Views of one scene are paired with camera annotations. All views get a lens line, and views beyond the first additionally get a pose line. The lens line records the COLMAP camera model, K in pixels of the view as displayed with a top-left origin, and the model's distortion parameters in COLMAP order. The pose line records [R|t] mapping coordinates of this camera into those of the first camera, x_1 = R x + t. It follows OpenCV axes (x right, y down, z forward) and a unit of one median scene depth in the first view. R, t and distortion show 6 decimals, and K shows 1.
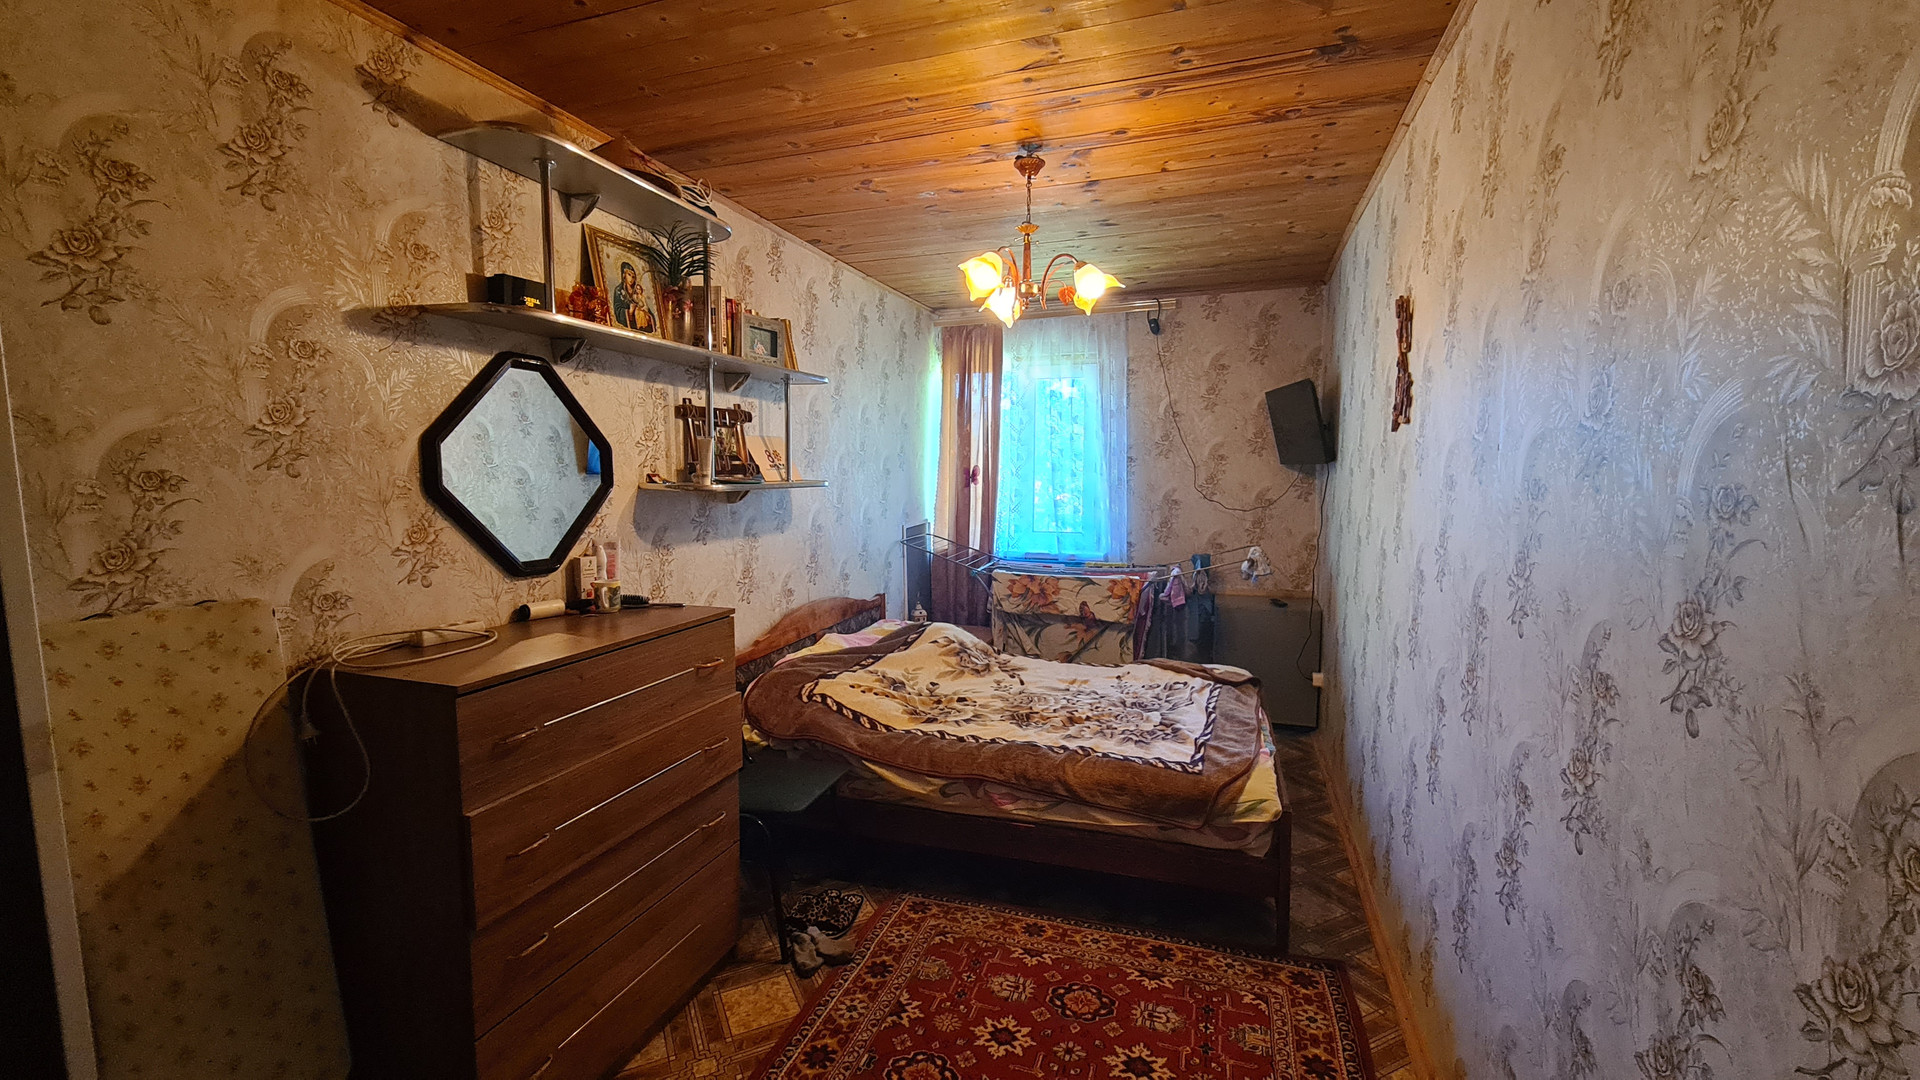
lens RADIAL K [[762.8, 0, 958.4], [0, 762.8, 537.8], [0, 0, 1]] dist [0.019382, -0.000063]
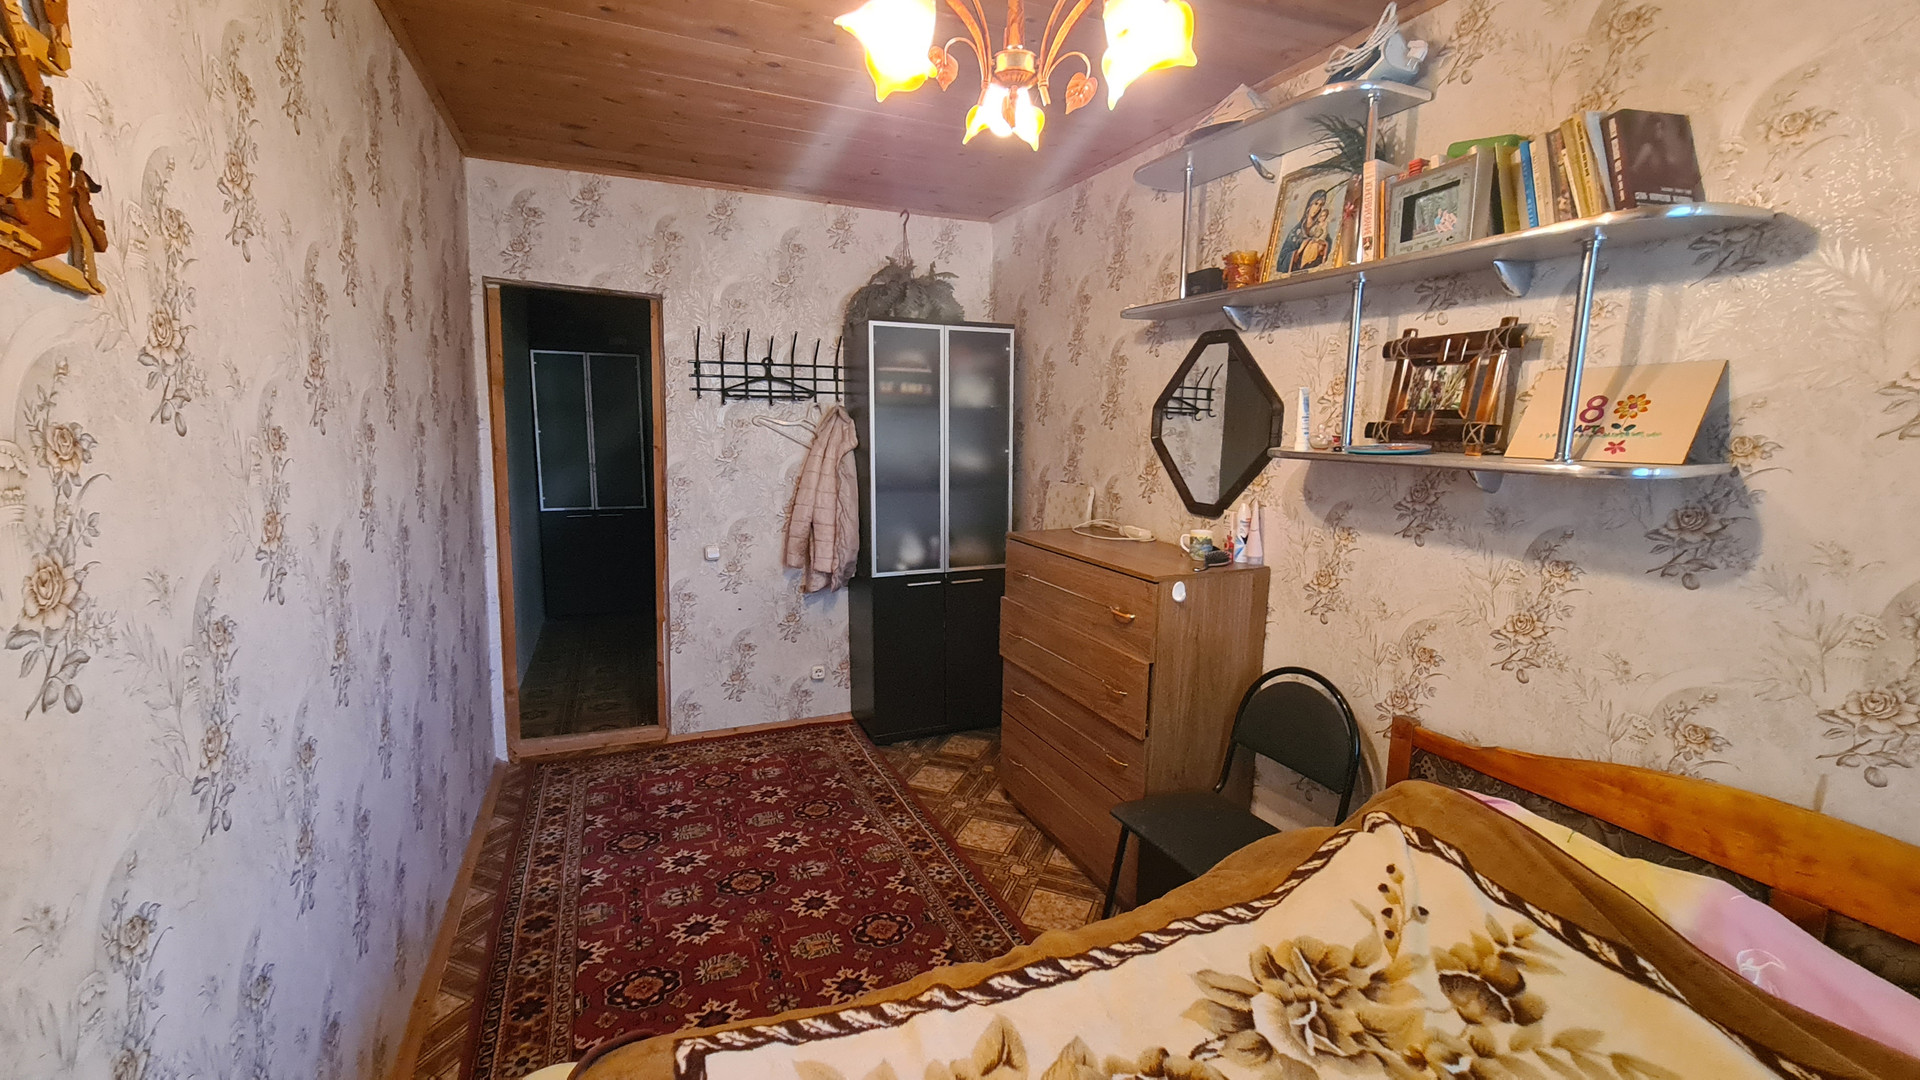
lens RADIAL K [[762.8, 0, 954.8], [0, 762.8, 534.8], [0, 0, 1]] dist [0.019382, -0.000063]
pose [[-0.723381, 0.091407, -0.684372, 0.482776], [-0.079376, 0.973617, 0.213939, -0.127567], [0.685872, 0.209082, -0.697040, 1.361798]]
